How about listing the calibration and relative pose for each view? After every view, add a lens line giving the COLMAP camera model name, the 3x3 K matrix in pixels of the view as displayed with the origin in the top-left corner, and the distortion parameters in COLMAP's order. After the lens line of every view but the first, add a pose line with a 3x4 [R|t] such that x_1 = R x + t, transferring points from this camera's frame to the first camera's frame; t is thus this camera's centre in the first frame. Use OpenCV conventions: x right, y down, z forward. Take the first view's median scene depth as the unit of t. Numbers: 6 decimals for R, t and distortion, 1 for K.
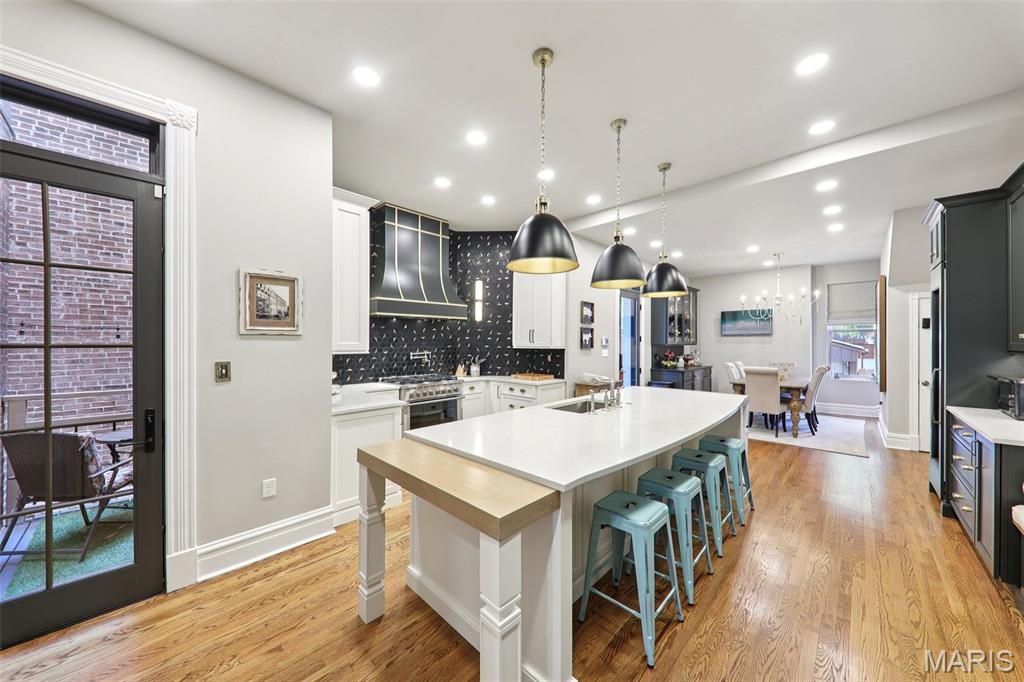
lens RADIAL K [[360.6, 0, 504.7], [0, 360.6, 337.4], [0, 0, 1]] dist [0.007142, -0.003326]
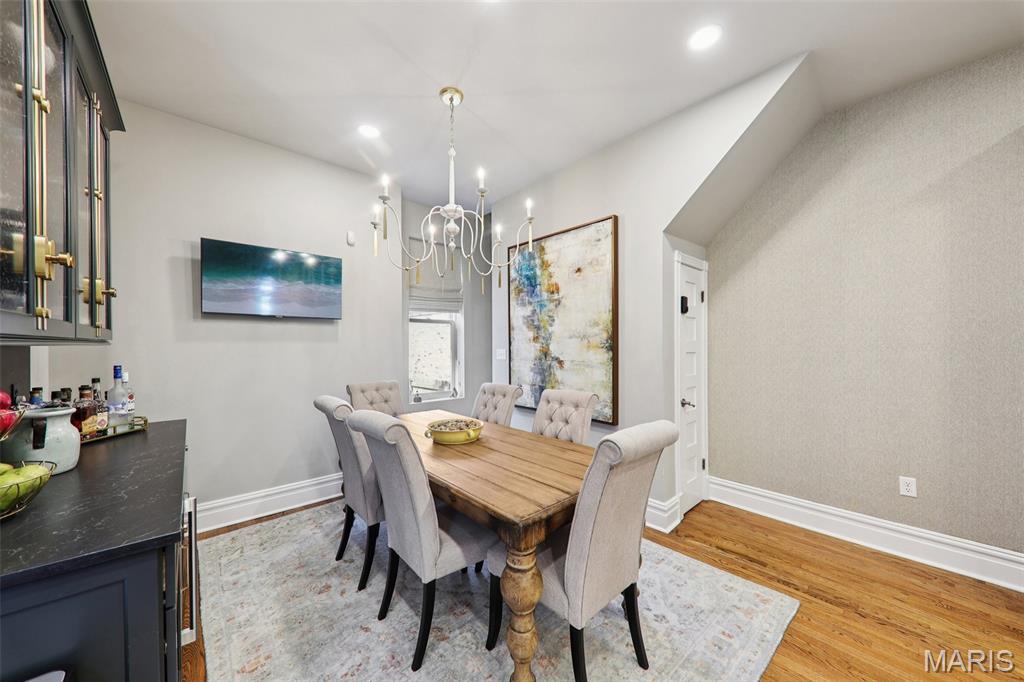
lens RADIAL K [[360.6, 0, 501.4], [0, 360.6, 350.3], [0, 0, 1]] dist [0.007142, -0.003326]
pose [[0.060265, -0.010986, 0.998122, 0.449177], [-0.008906, 0.999894, 0.011543, 0.028968], [-0.998143, -0.009585, 0.060160, 1.077268]]
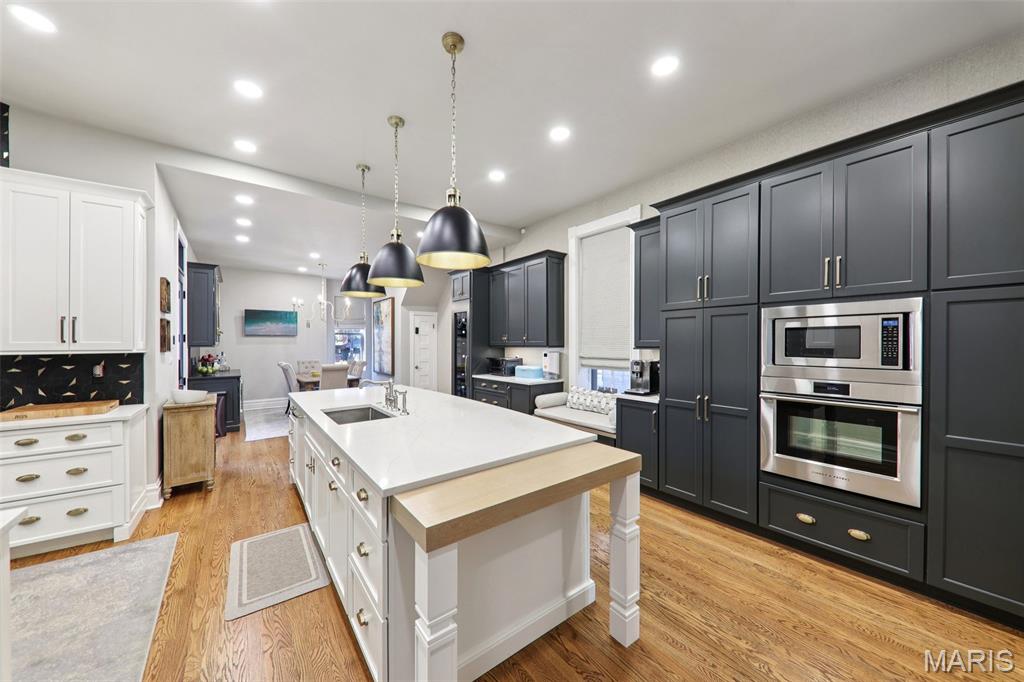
lens RADIAL K [[360.6, 0, 508.1], [0, 360.6, 338.0], [0, 0, 1]] dist [0.007142, -0.003326]
pose [[0.139919, 0.011904, 0.990091, -0.337442], [-0.008050, 0.999908, -0.010885, 0.008427], [-0.990130, -0.006447, 0.140002, 0.302643]]
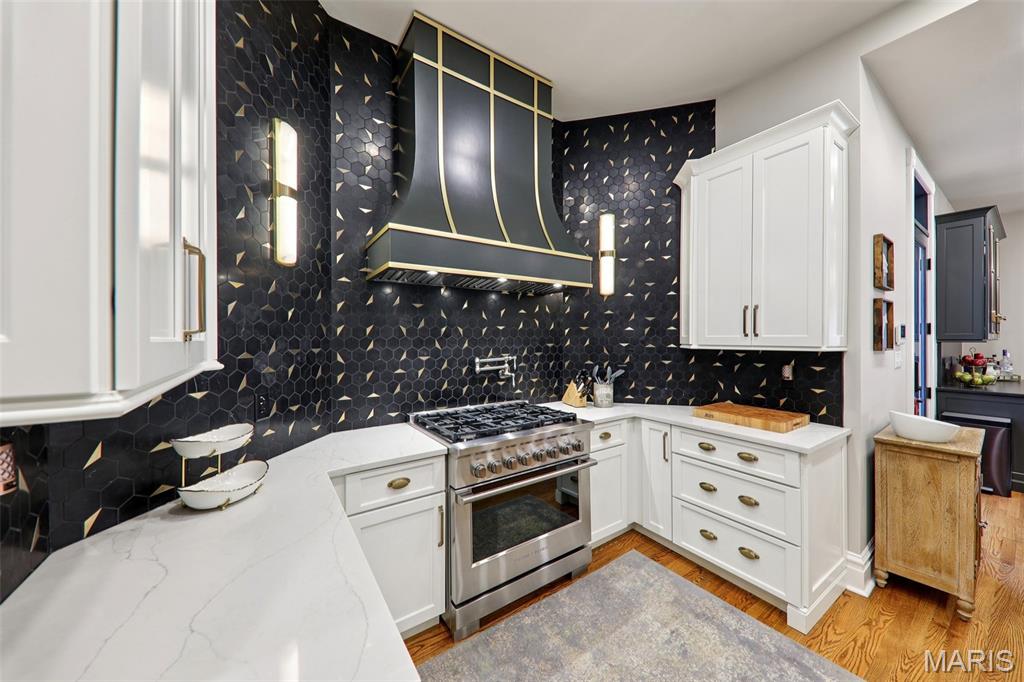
lens RADIAL K [[360.6, 0, 507.2], [0, 360.6, 342.0], [0, 0, 1]] dist [0.007142, -0.003326]
pose [[0.982730, -0.002401, -0.185031, -0.125675], [0.006779, 0.999712, 0.023034, 0.008984], [0.184922, -0.023891, 0.982463, 0.514515]]
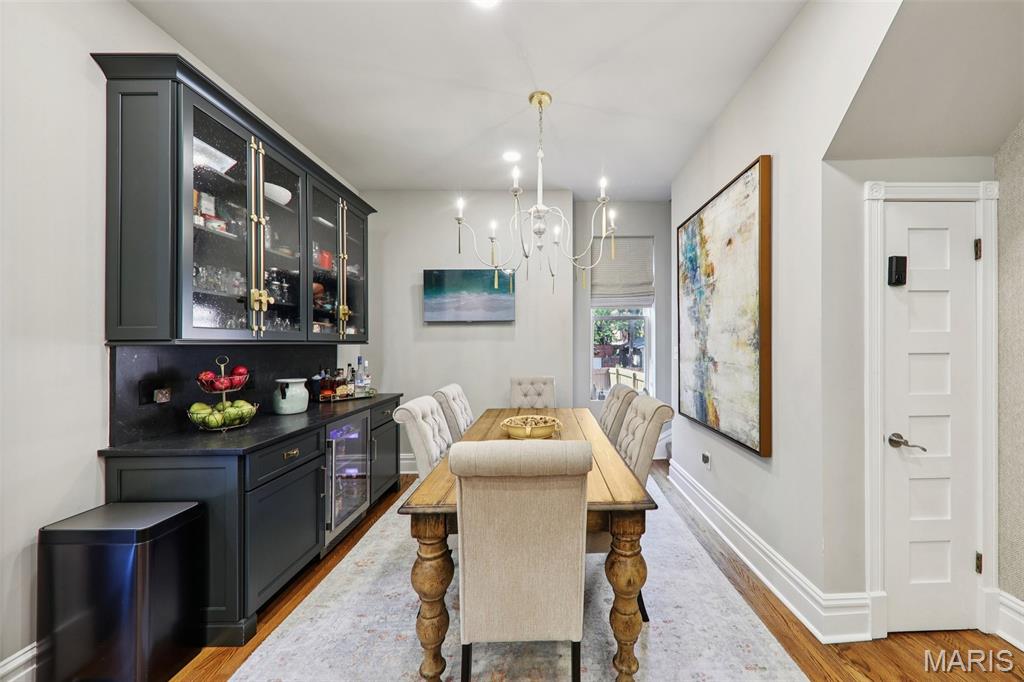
lens RADIAL K [[360.6, 0, 557.3], [0, 360.6, 346.7], [0, 0, 1]] dist [0.007142, -0.003326]
pose [[0.687796, -0.010995, 0.725821, 0.572956], [-0.000555, 0.999877, 0.015672, 0.025594], [-0.725904, -0.011182, 0.687705, 0.842204]]
